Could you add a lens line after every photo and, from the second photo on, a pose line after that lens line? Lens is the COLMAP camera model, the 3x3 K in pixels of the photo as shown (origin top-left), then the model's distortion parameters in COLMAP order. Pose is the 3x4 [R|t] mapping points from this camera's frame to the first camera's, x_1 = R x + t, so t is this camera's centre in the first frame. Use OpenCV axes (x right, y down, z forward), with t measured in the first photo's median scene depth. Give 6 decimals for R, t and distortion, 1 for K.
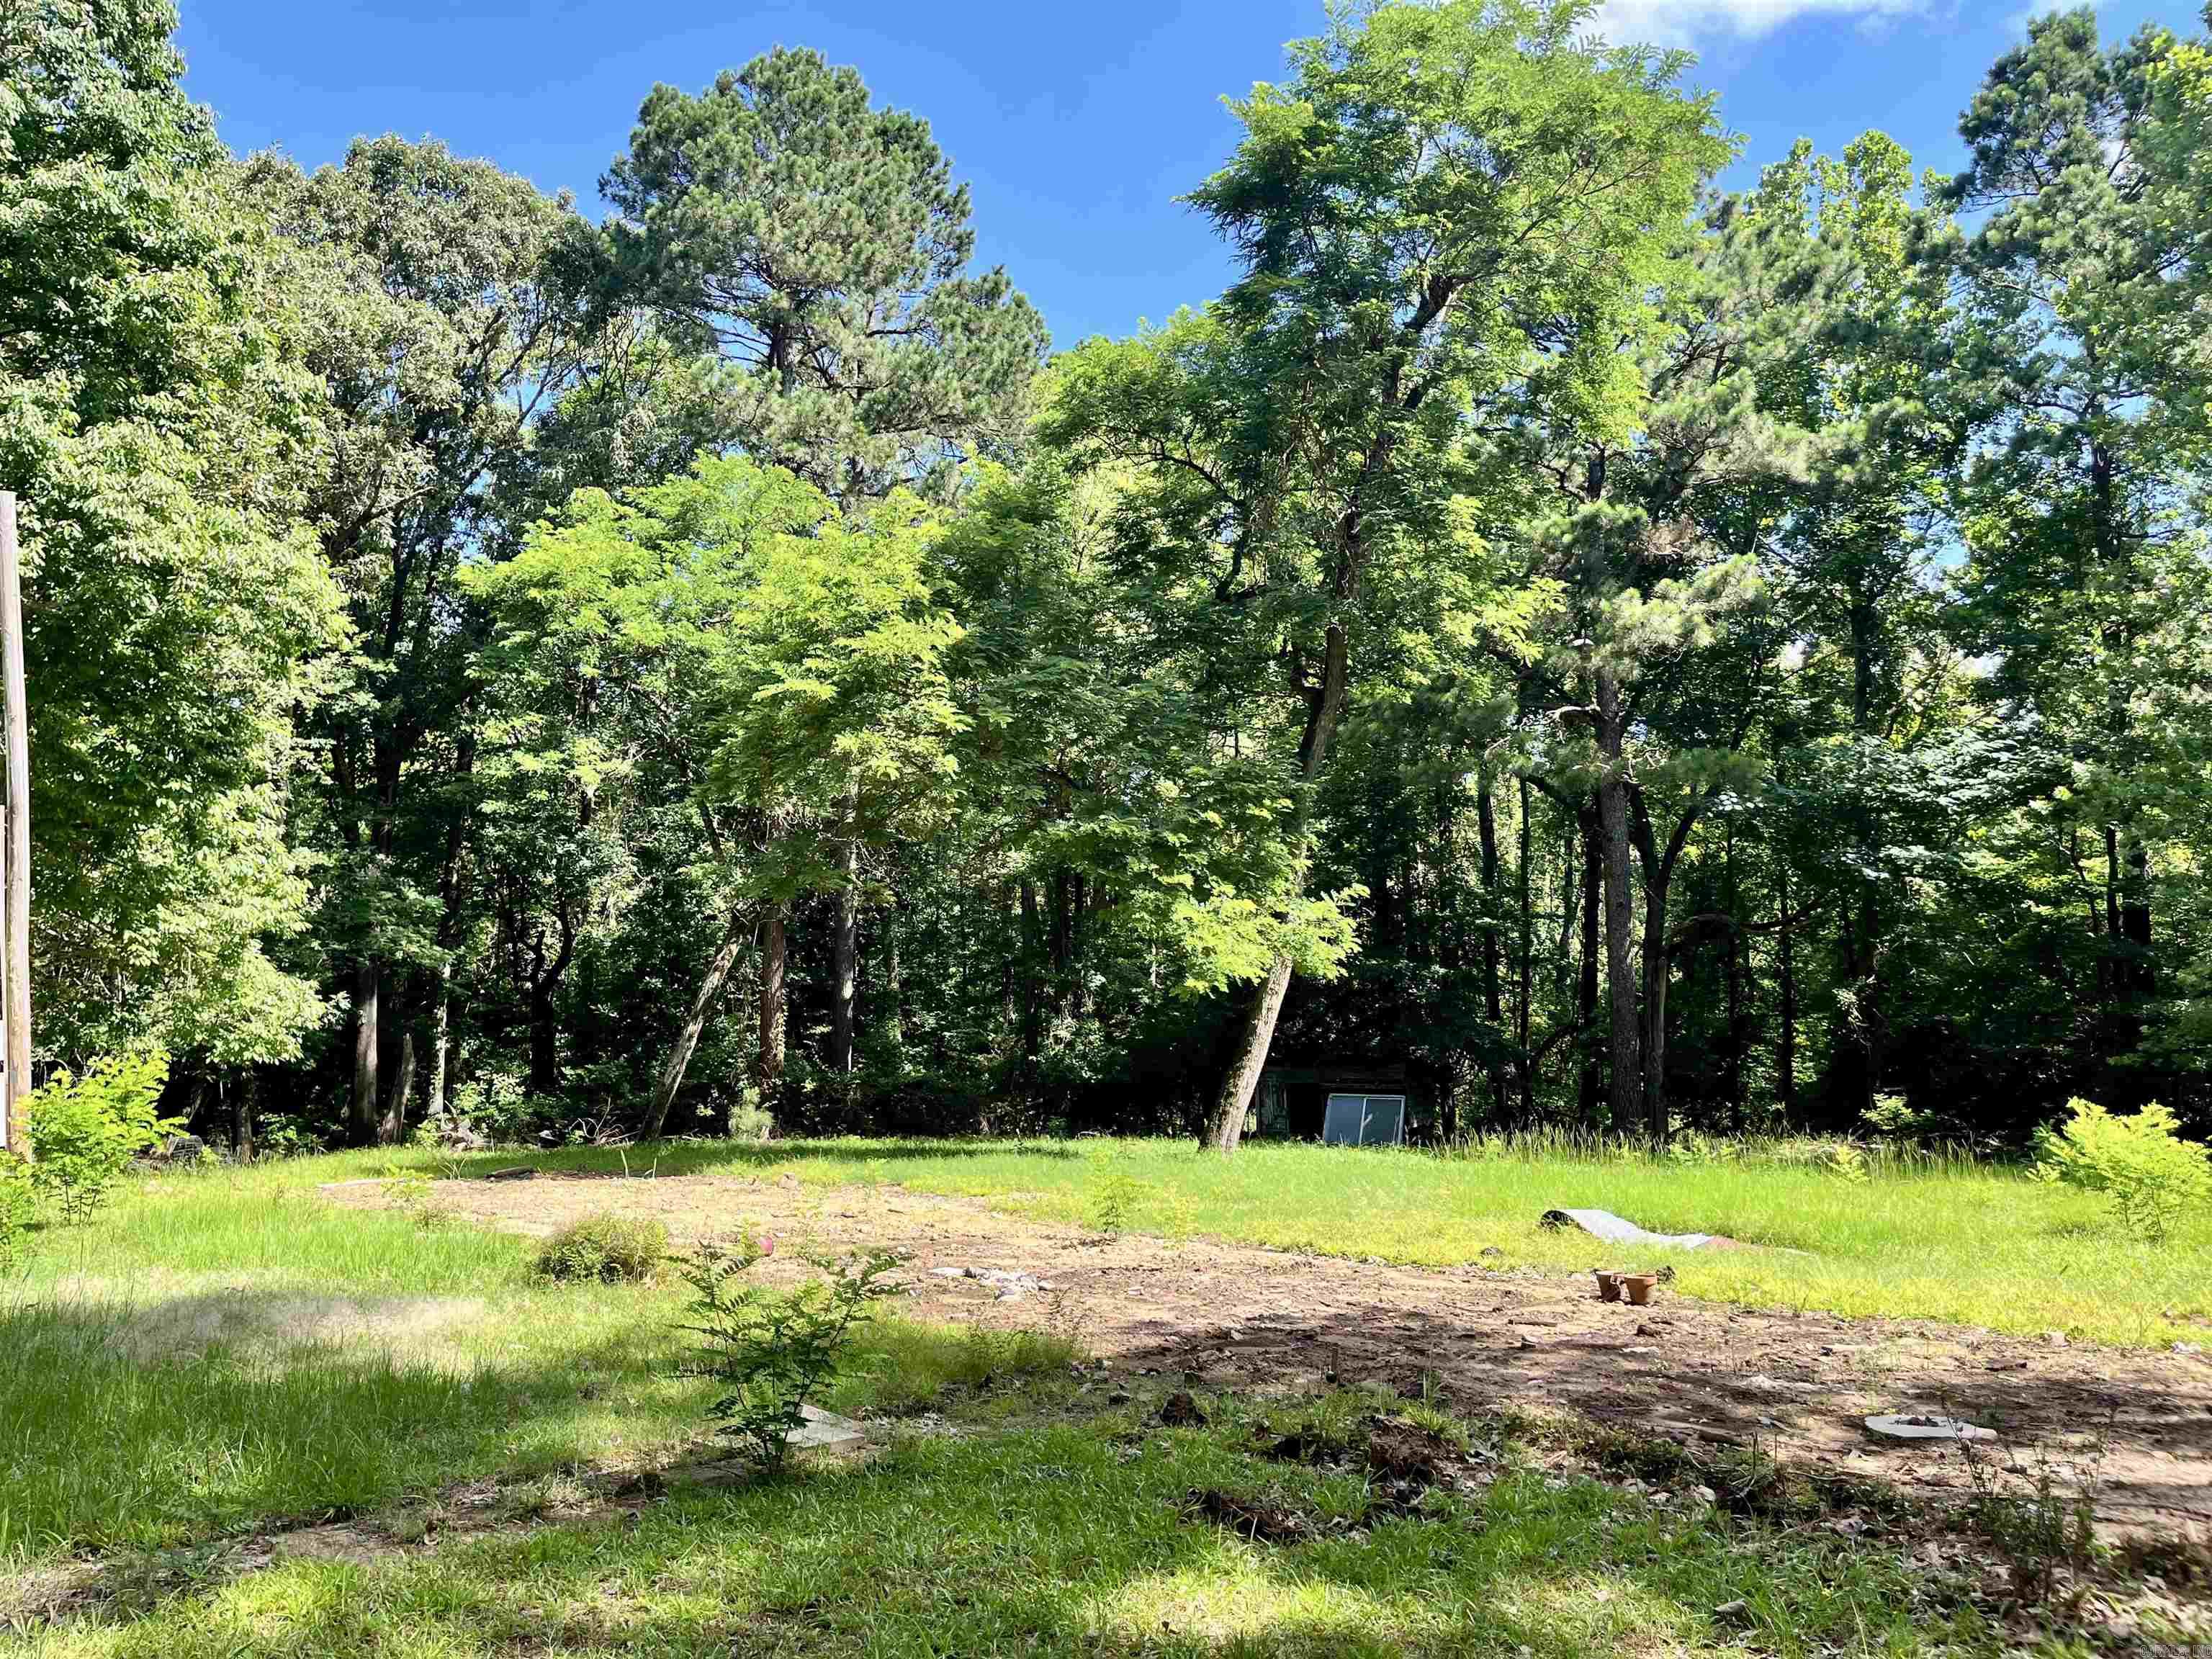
lens RADIAL K [[1692.9, 0, 1099.8], [0, 1692.9, 807.1], [0, 0, 1]] dist [0.106010, -0.144829]
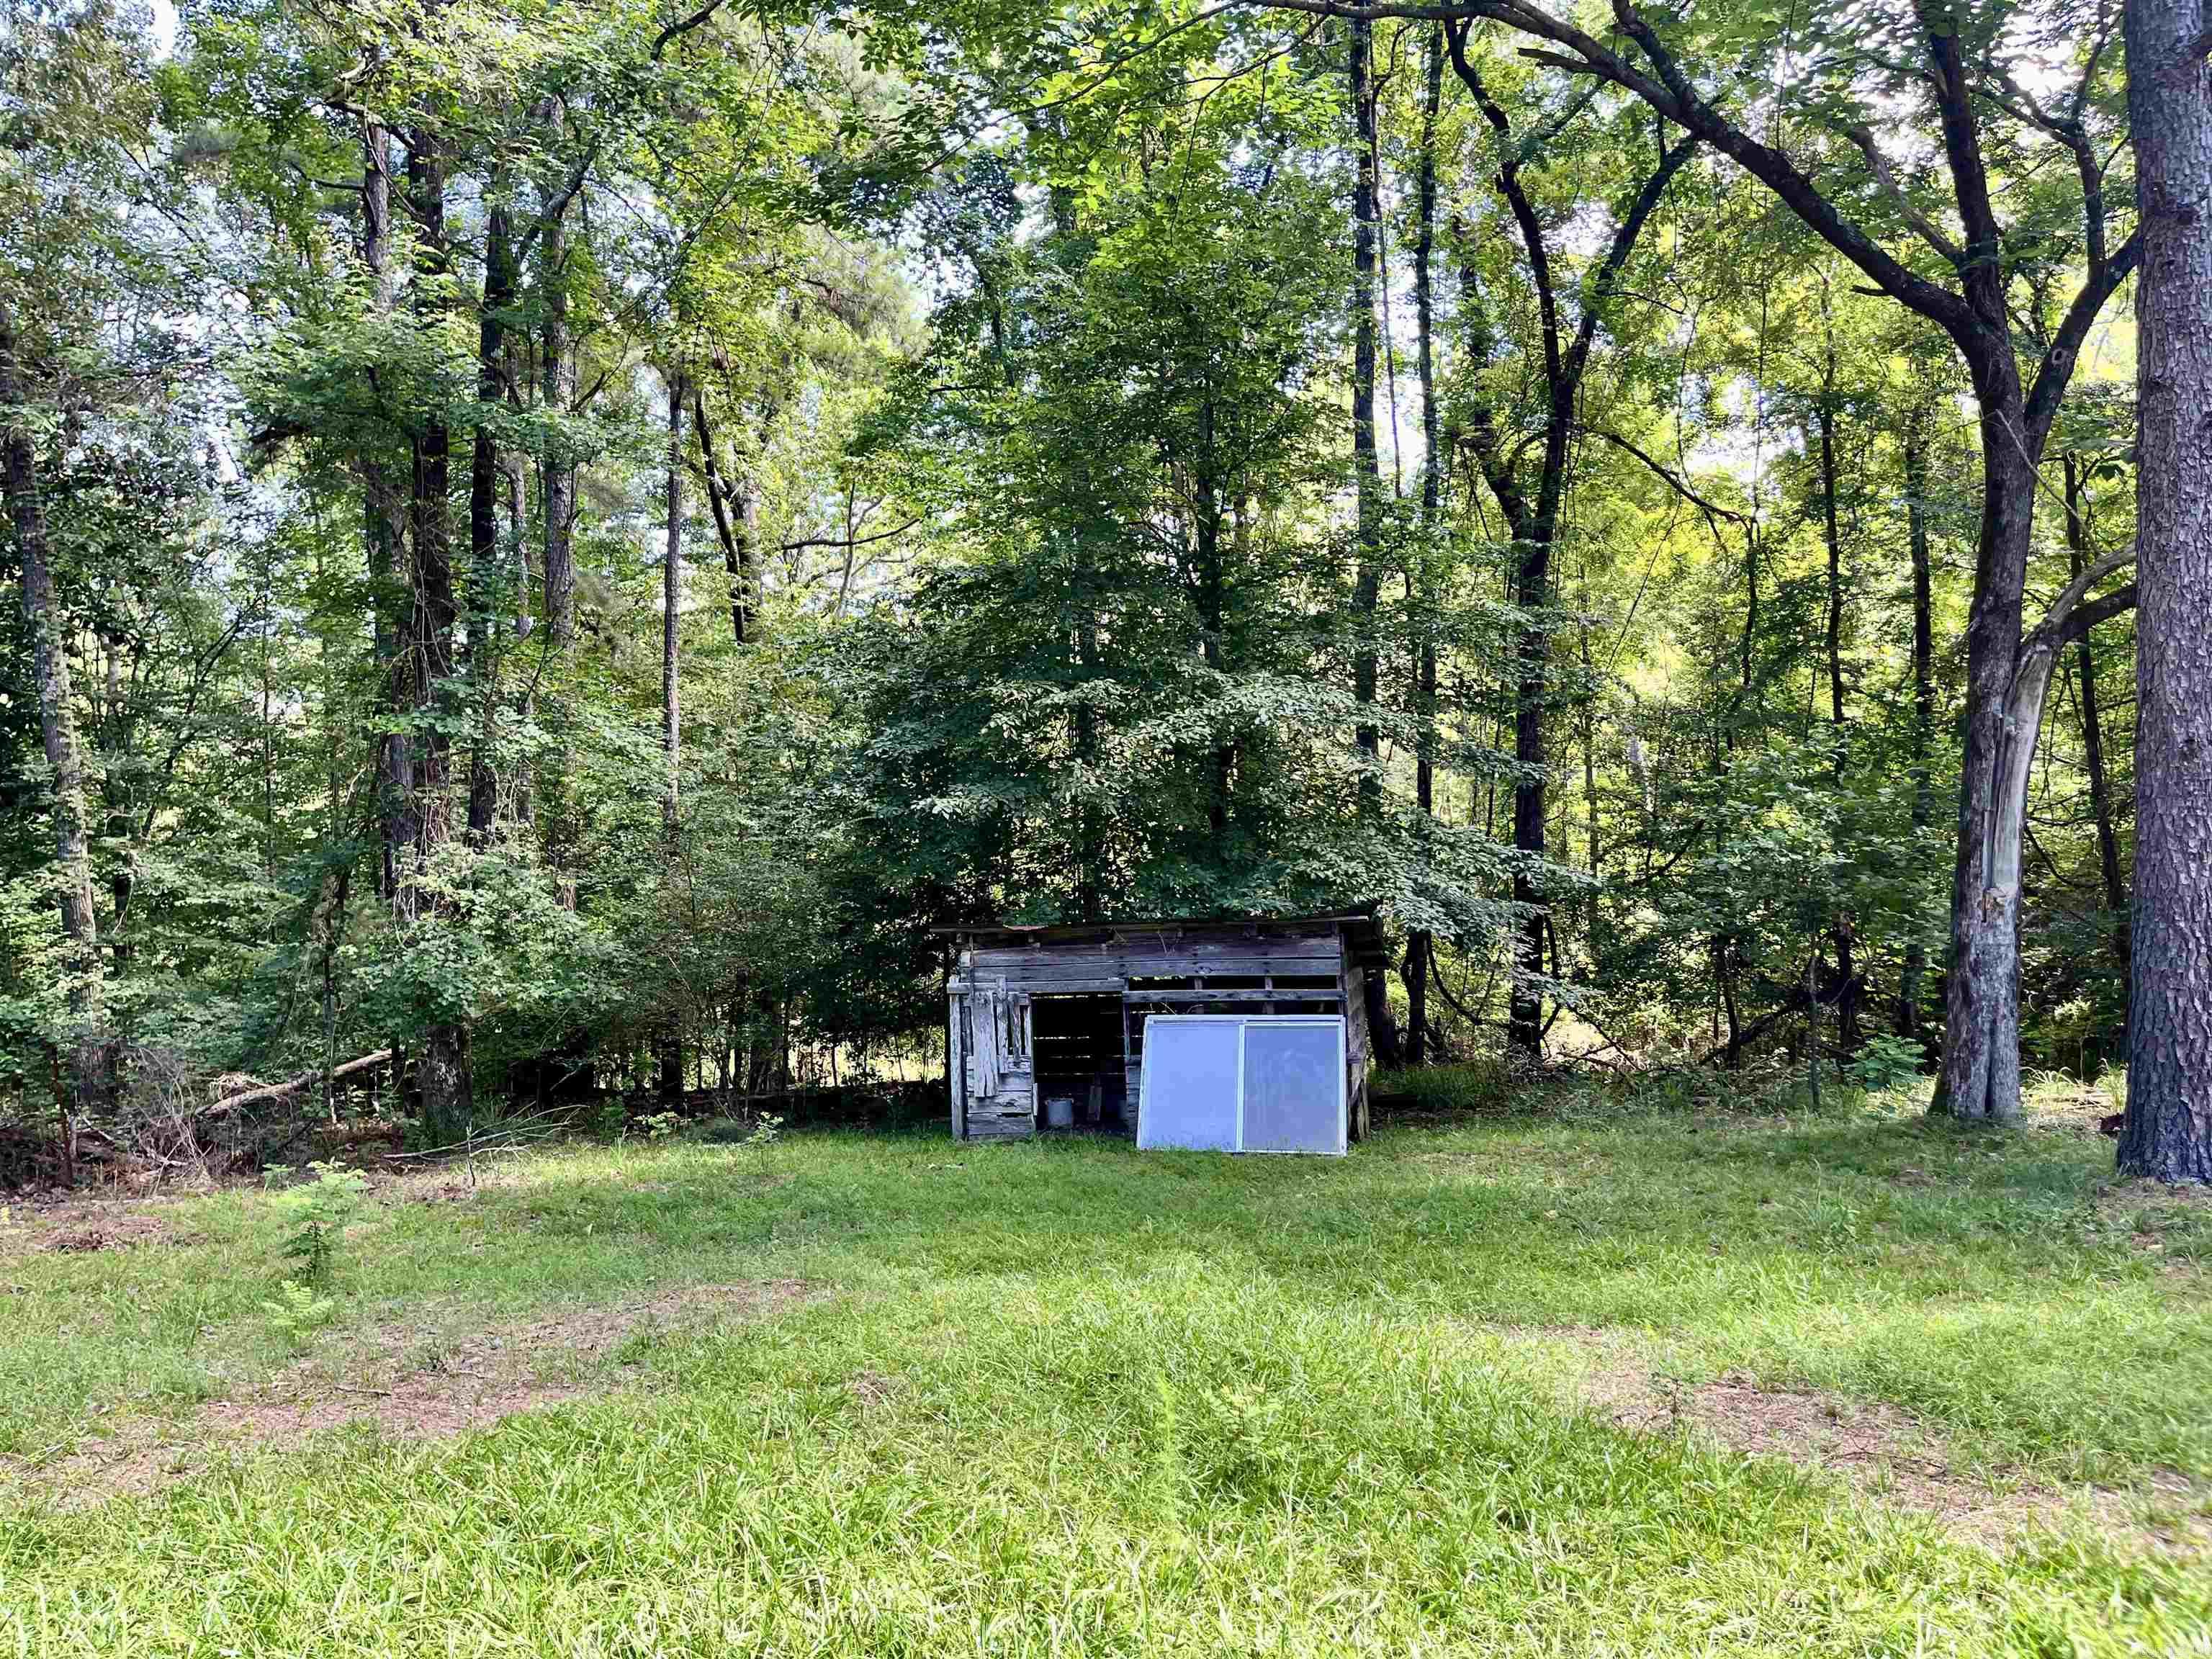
lens RADIAL K [[1671.1, 0, 1109.5], [0, 1671.1, 830.2], [0, 0, 1]] dist [0.074602, -0.108195]
pose [[0.955150, -0.006428, 0.296052, 0.018333], [-0.019063, 0.996356, 0.083138, 0.120455], [-0.295508, -0.085053, 0.951547, 0.823388]]
